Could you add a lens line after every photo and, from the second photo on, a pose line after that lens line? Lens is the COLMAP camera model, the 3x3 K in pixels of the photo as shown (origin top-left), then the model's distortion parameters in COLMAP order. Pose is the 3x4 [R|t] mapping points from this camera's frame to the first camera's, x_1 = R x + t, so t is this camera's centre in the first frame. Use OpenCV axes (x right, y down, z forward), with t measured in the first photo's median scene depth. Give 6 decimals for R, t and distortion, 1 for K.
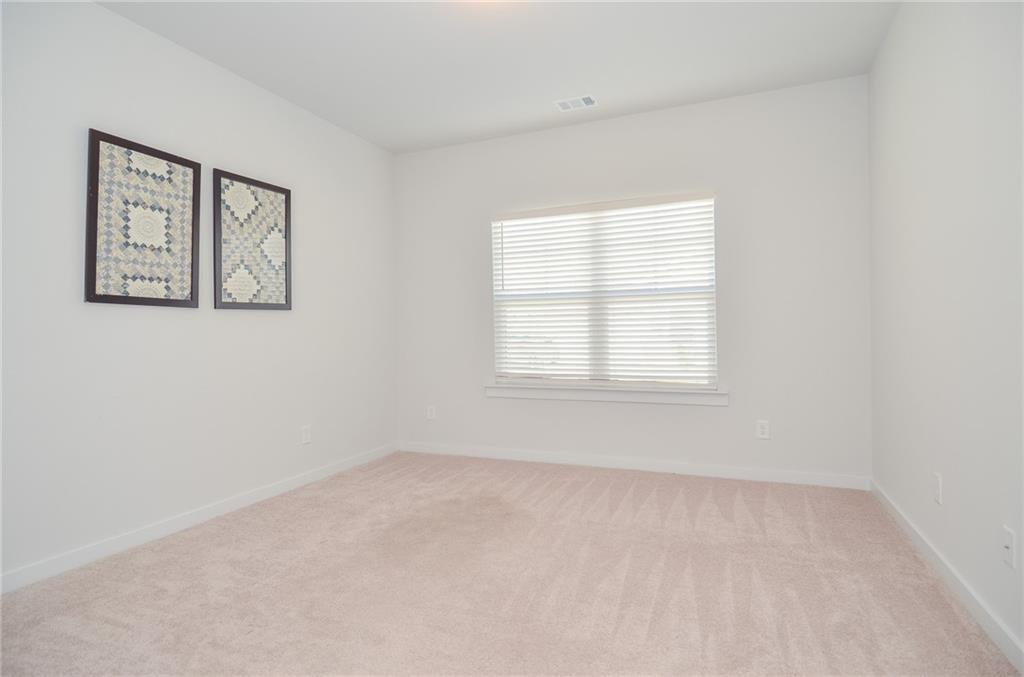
lens RADIAL K [[538.8, 0, 527.7], [0, 538.8, 336.6], [0, 0, 1]] dist [-0.001670, -0.018633]
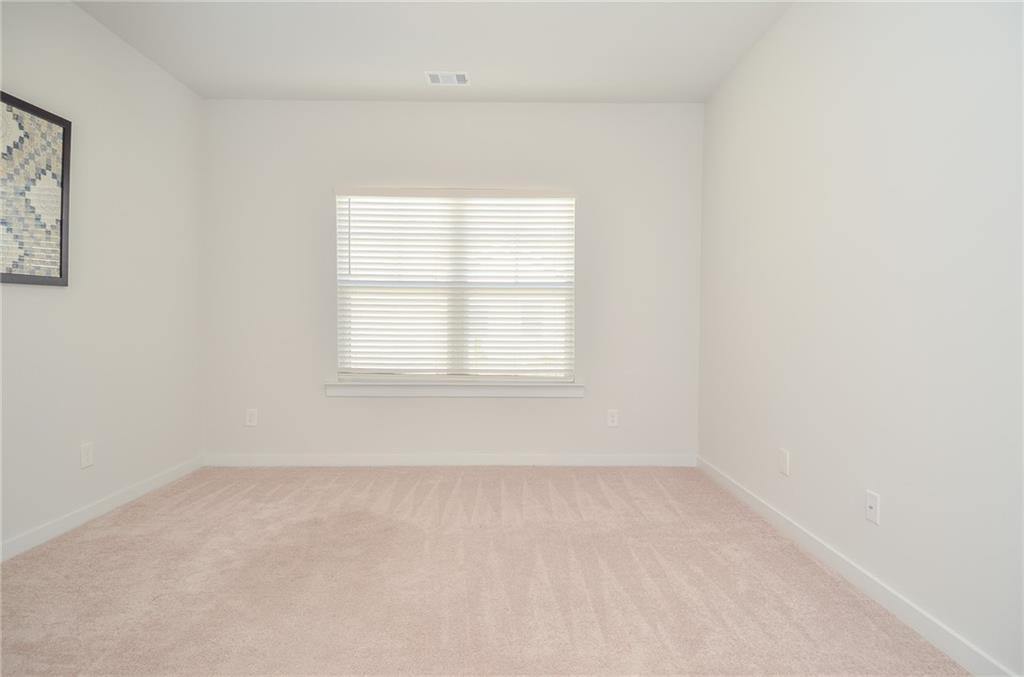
lens RADIAL K [[538.8, 0, 535.7], [0, 538.8, 338.2], [0, 0, 1]] dist [-0.001670, -0.018633]
pose [[0.914745, 0.010490, 0.403896, -0.156846], [-0.017330, 0.999762, 0.013282, 0.000174], [-0.403661, -0.019149, 0.914708, 0.087560]]
